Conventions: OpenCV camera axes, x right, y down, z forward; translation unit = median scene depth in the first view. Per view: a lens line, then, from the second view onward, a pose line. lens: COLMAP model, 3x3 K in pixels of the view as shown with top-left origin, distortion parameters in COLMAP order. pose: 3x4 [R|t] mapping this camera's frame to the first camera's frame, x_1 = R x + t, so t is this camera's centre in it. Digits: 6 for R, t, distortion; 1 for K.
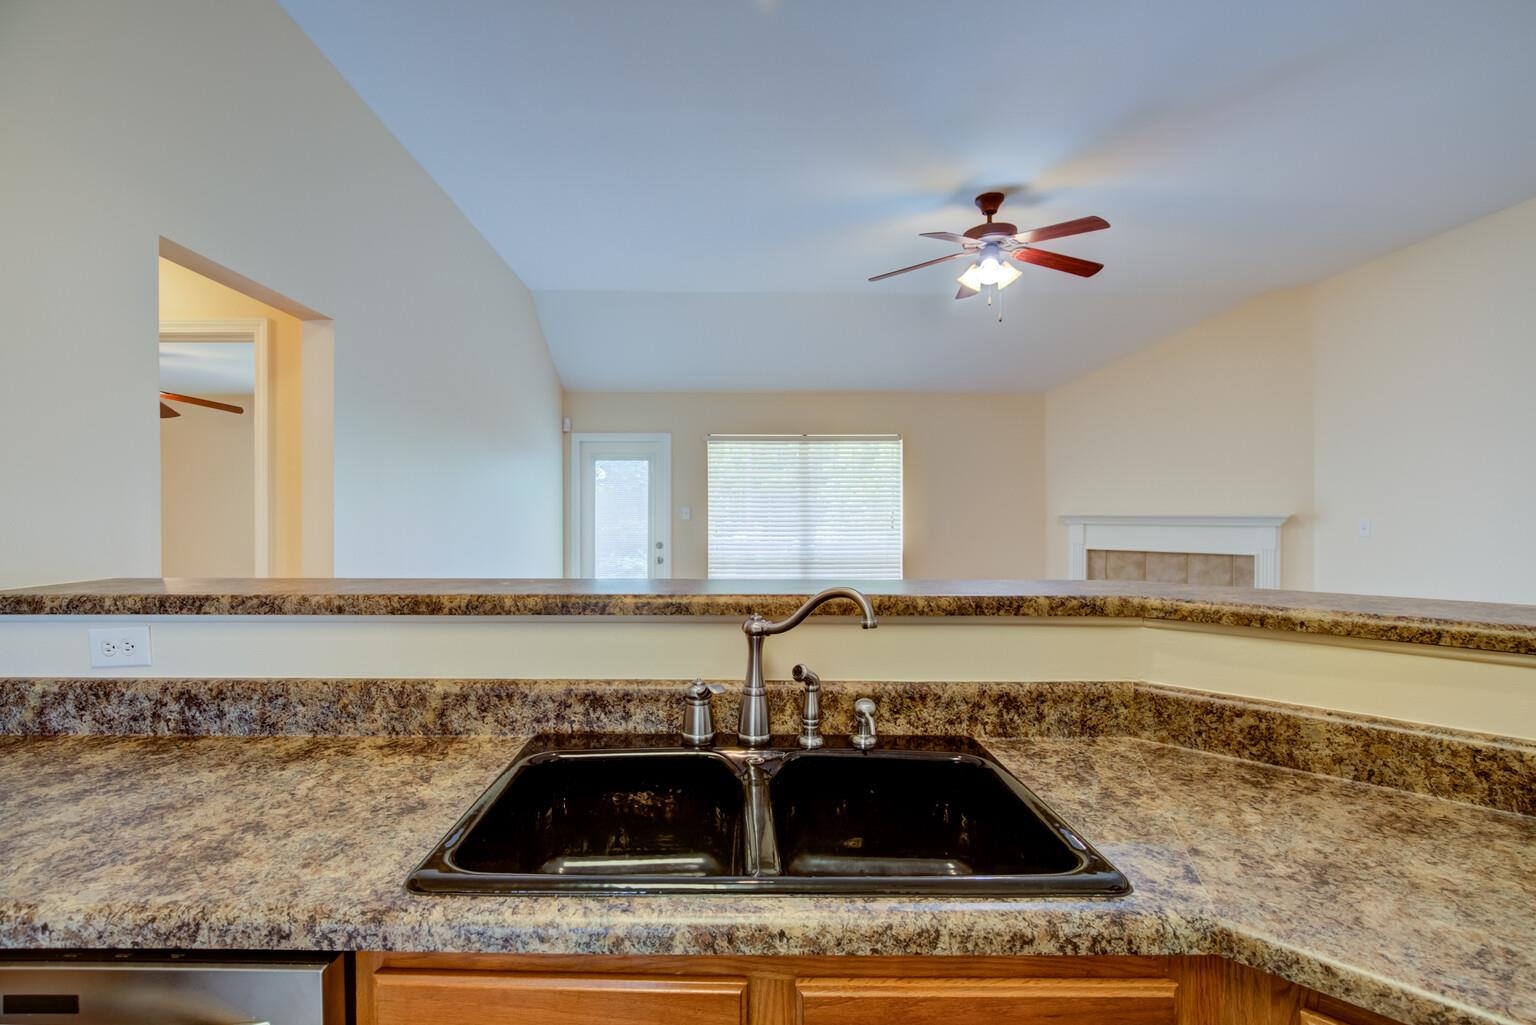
lens RADIAL K [[712.5, 0, 717.3], [0, 712.5, 521.2], [0, 0, 1]] dist [-0.015241, 0.002836]
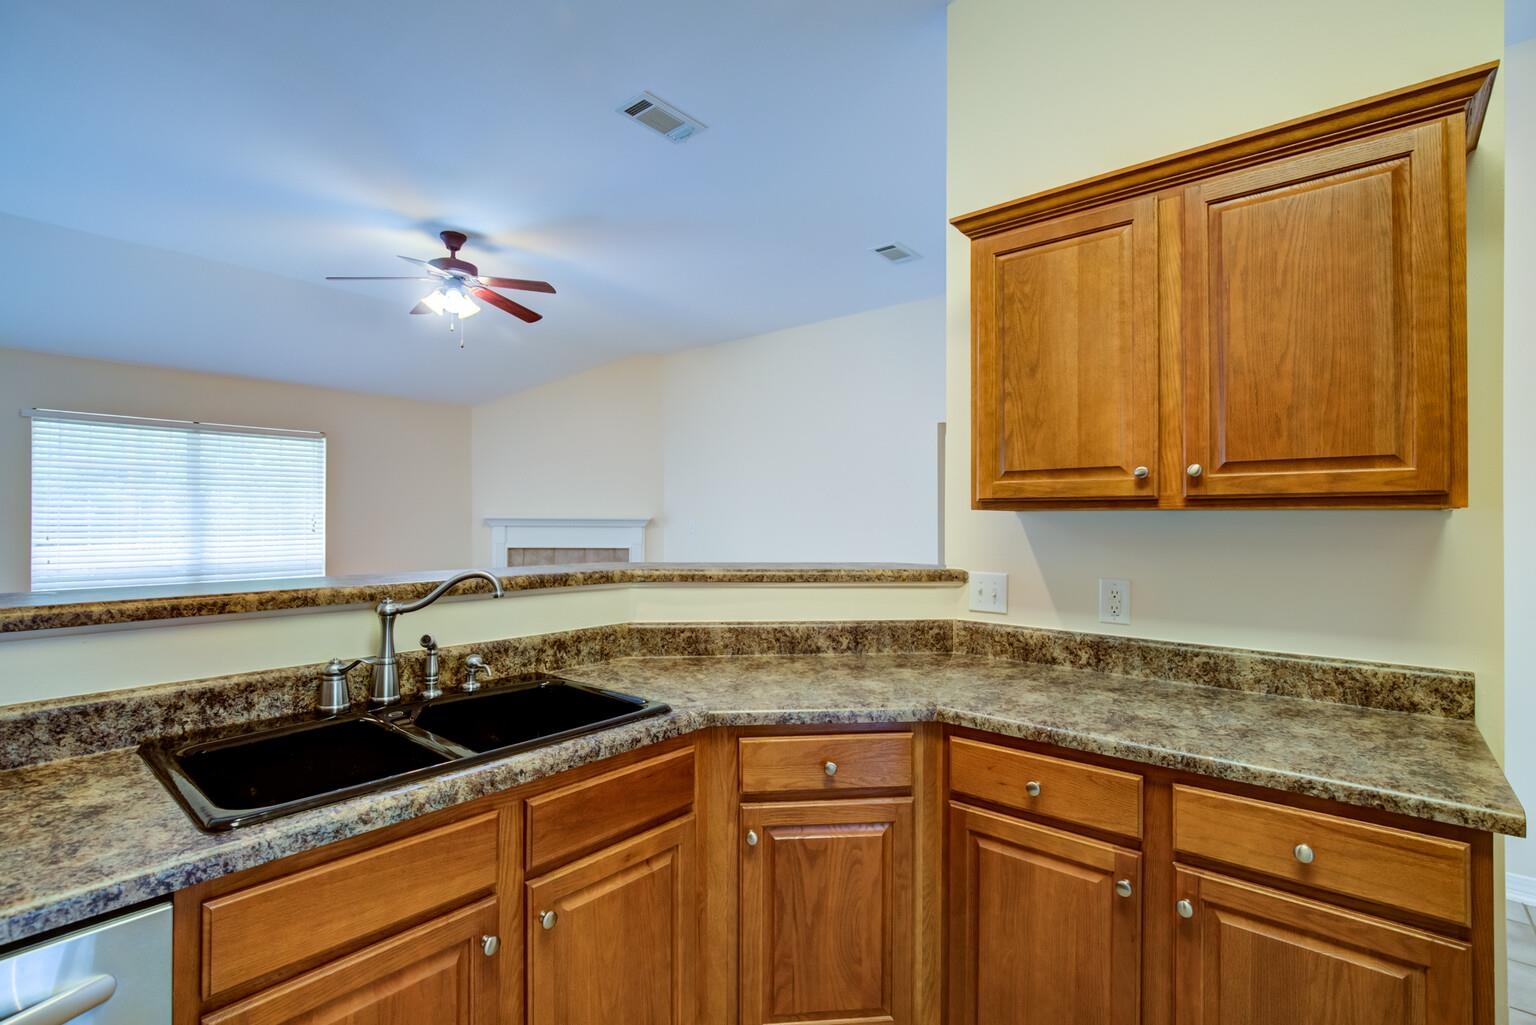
lens RADIAL K [[712.5, 0, 791.0], [0, 712.5, 513.5], [0, 0, 1]] dist [-0.015241, 0.002836]
pose [[0.614857, 0.008662, 0.788591, -0.463520], [0.003751, 0.999896, -0.013907, 0.003424], [-0.788630, 0.011509, 0.614761, -0.289197]]
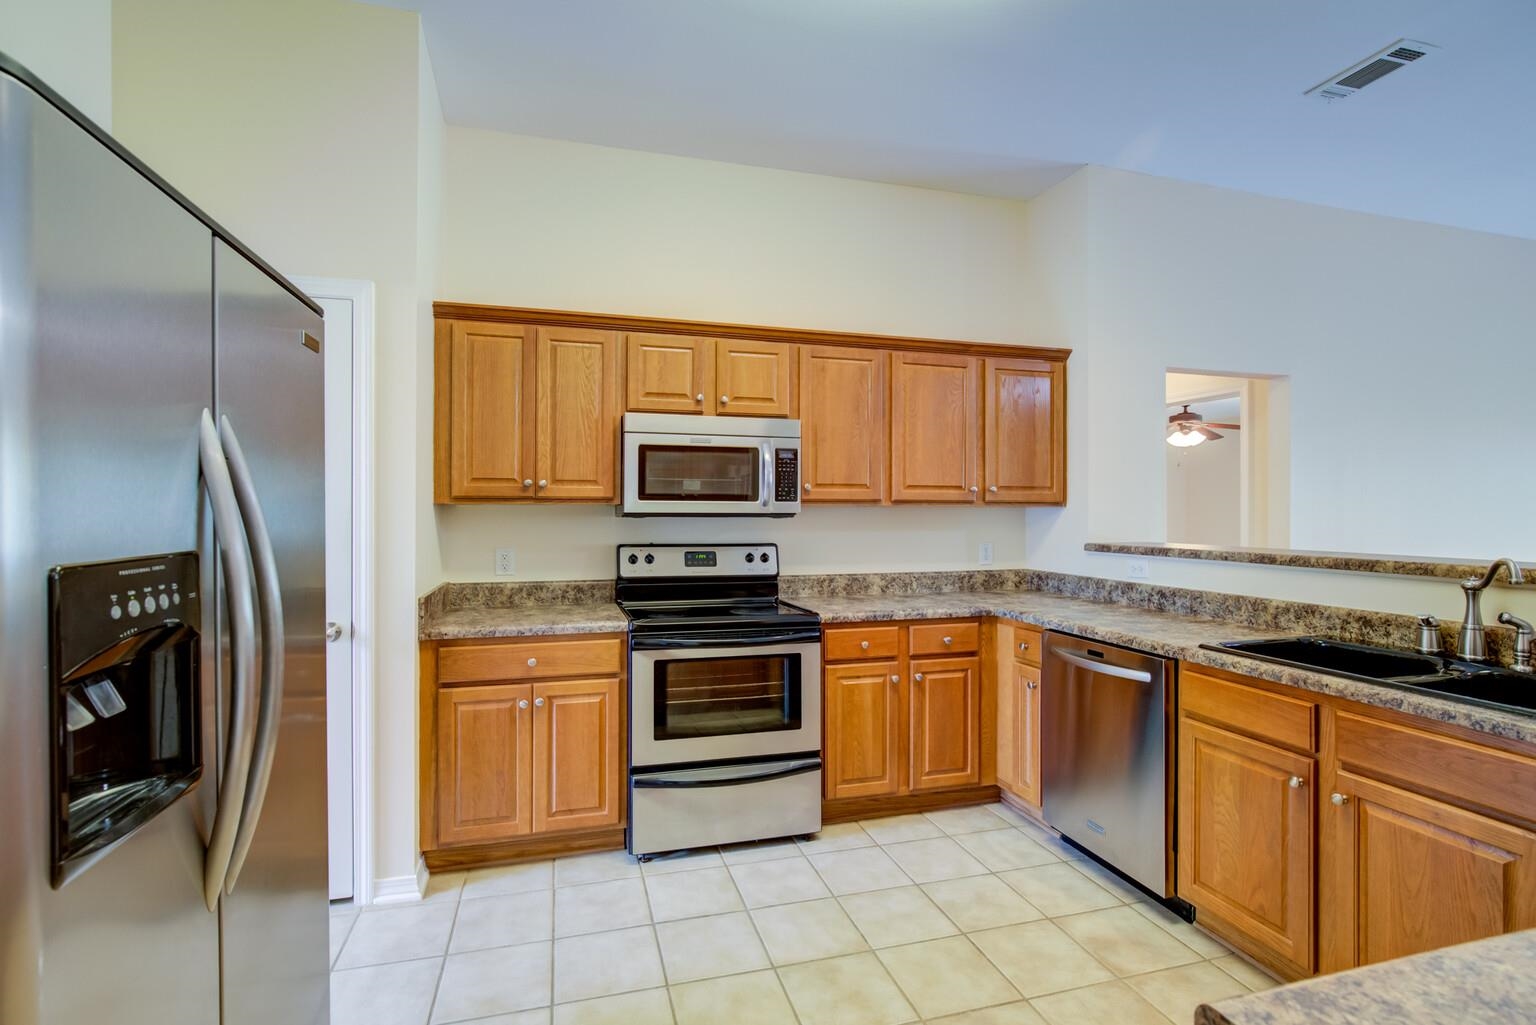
lens RADIAL K [[712.5, 0, 730.5], [0, 712.5, 504.7], [0, 0, 1]] dist [-0.015241, 0.002836]
pose [[0.255436, -0.009533, -0.966779, 1.051044], [-0.011213, 0.999855, -0.012821, 0.014116], [0.966761, 0.014116, 0.255292, -0.872335]]
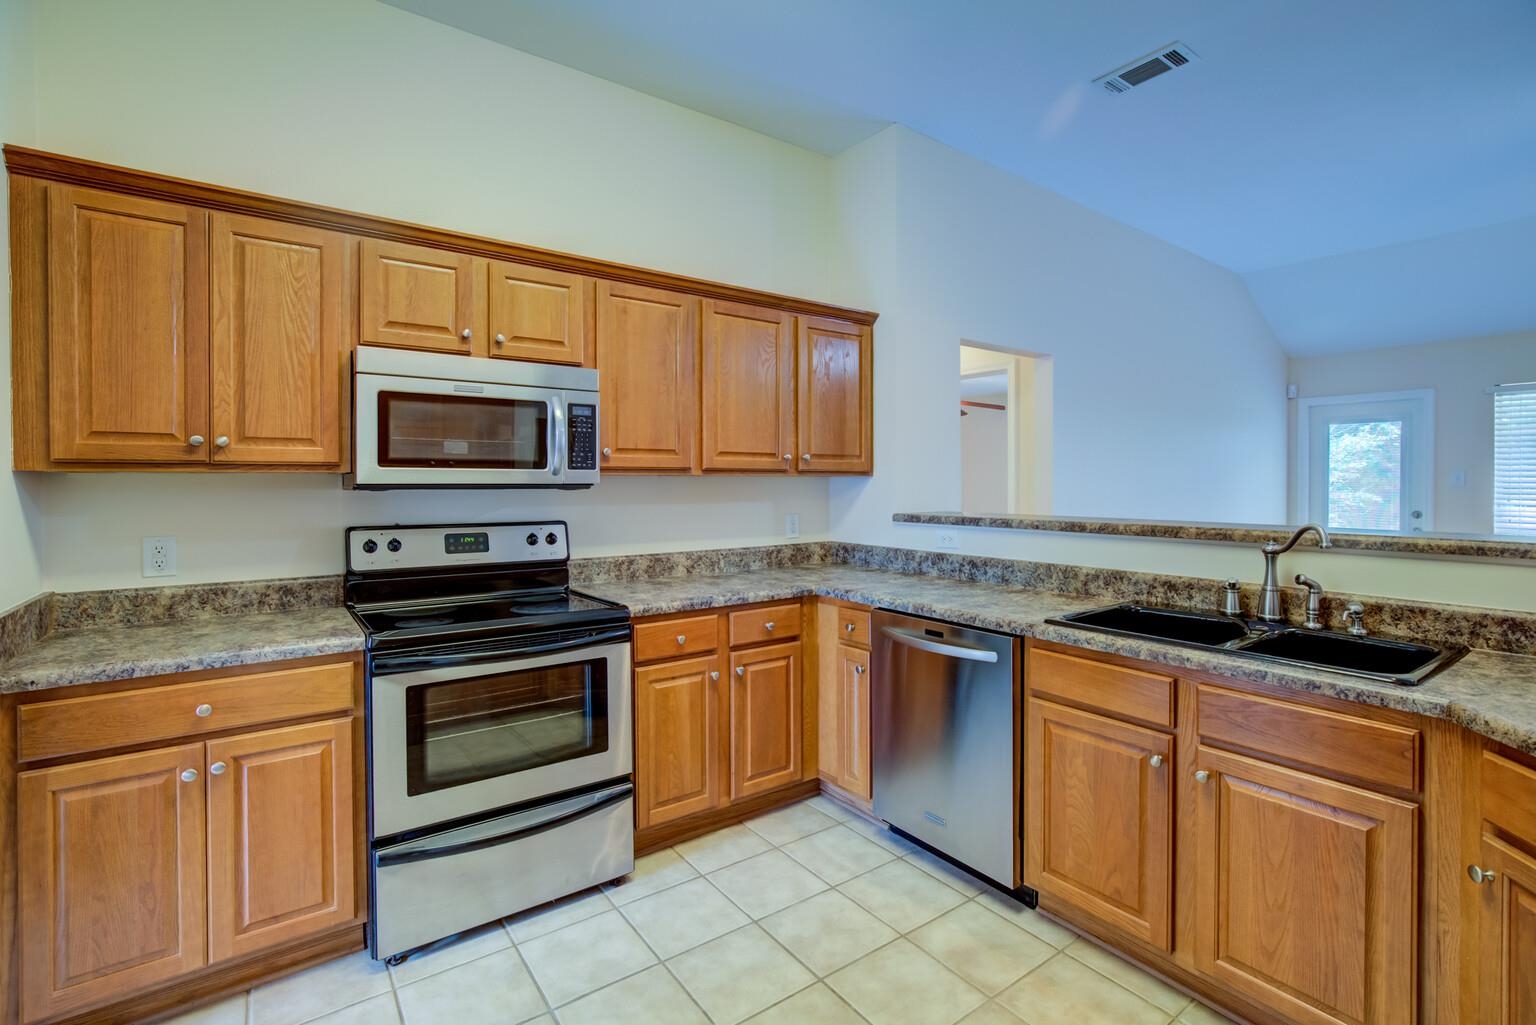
lens RADIAL K [[712.5, 0, 753.5], [0, 712.5, 486.5], [0, 0, 1]] dist [-0.015241, 0.002836]
pose [[0.591026, 0.003953, -0.806643, 0.622967], [-0.006107, 0.999981, 0.000426, 0.013454], [0.806629, 0.004675, 0.591039, -0.848200]]
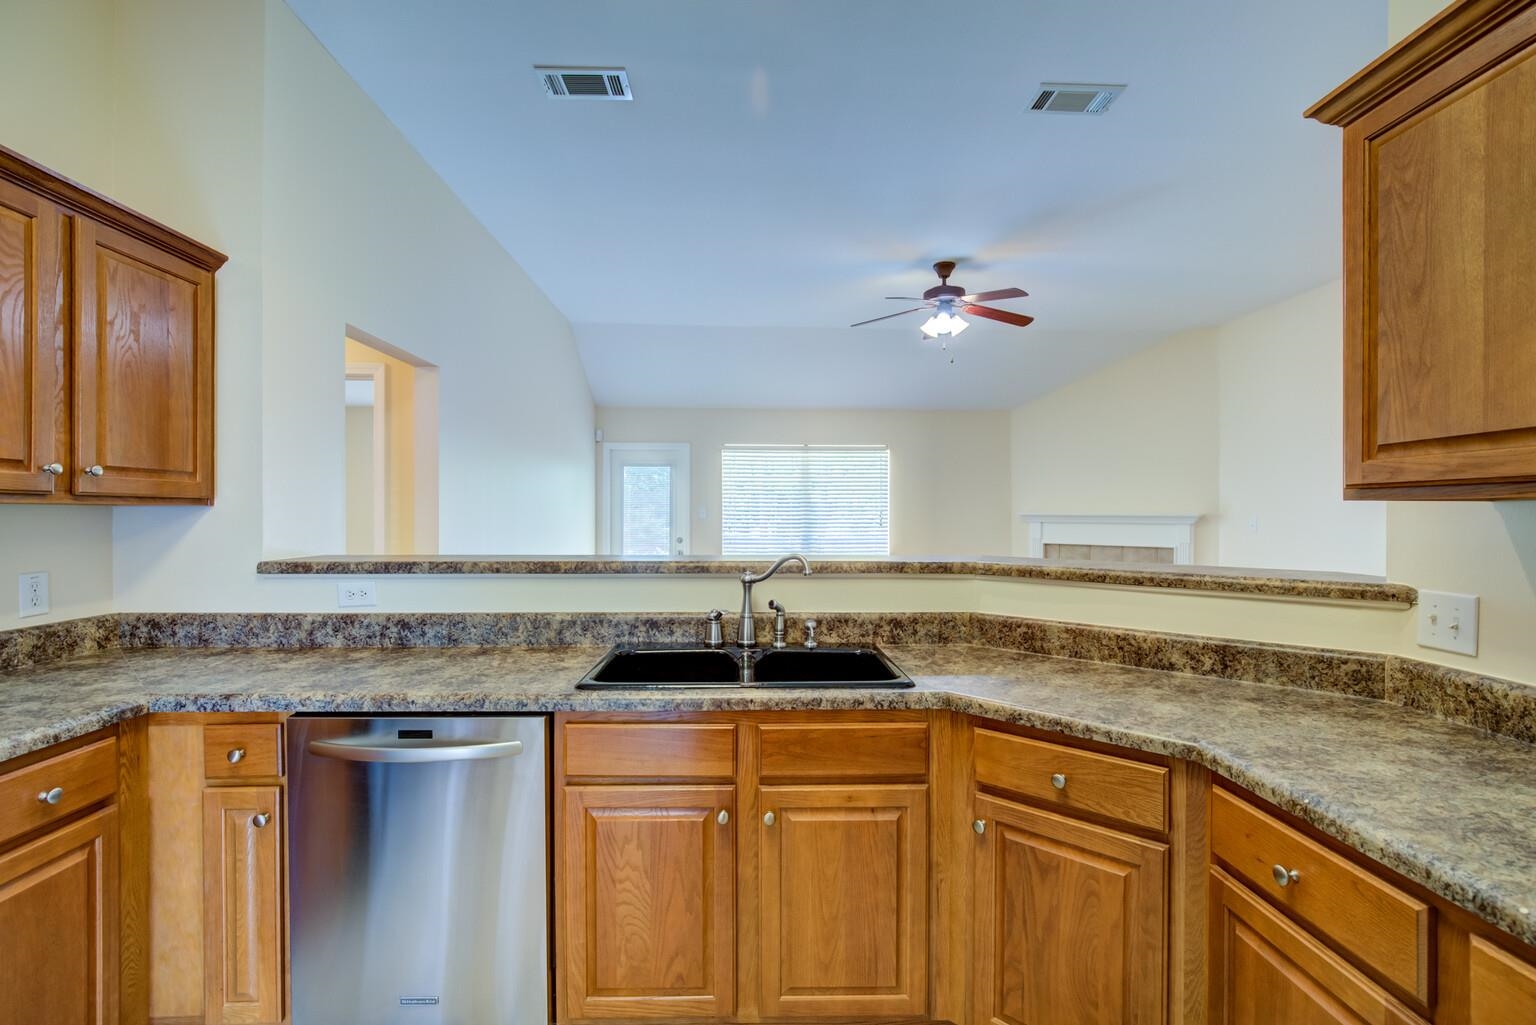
lens RADIAL K [[712.5, 0, 769.4], [0, 712.5, 513.5], [0, 0, 1]] dist [-0.015241, 0.002836]
pose [[0.998657, 0.001603, 0.051781, 0.016665], [-0.001066, 0.999945, -0.010405, 0.008540], [-0.051795, 0.010336, 0.998604, -0.695490]]
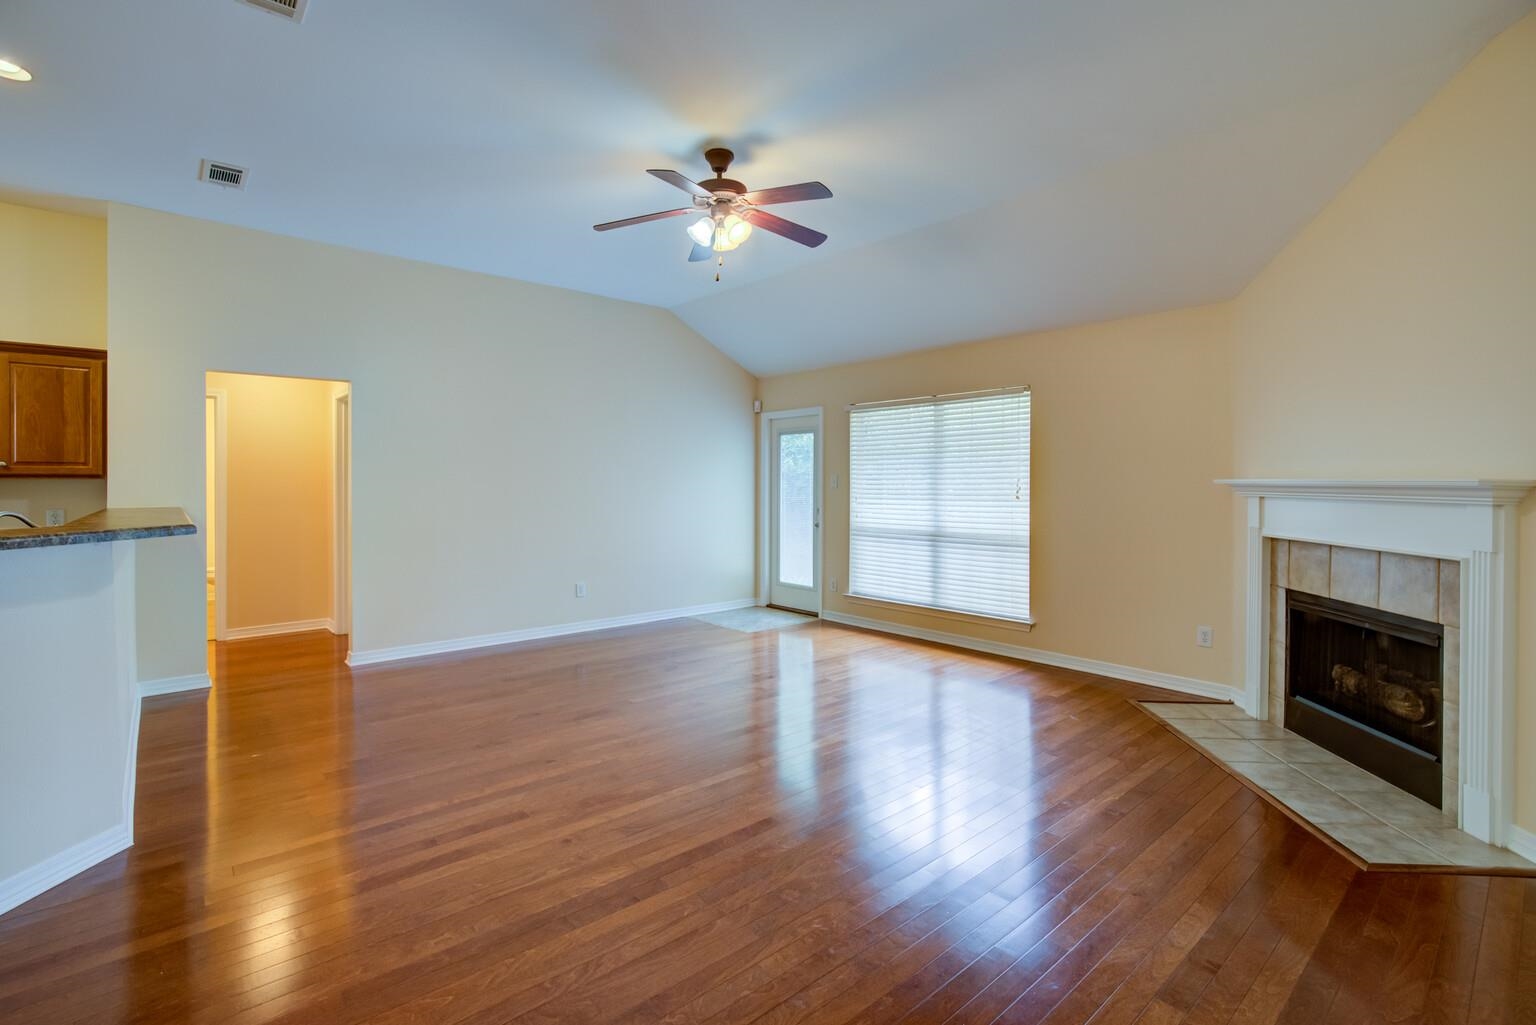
lens RADIAL K [[712.5, 0, 754.1], [0, 712.5, 481.6], [0, 0, 1]] dist [-0.015241, 0.002836]
pose [[0.660857, -0.002842, -0.750507, 3.138414], [-0.006678, 0.999931, -0.009666, -0.003342], [0.750482, 0.011400, 0.660792, 1.104871]]
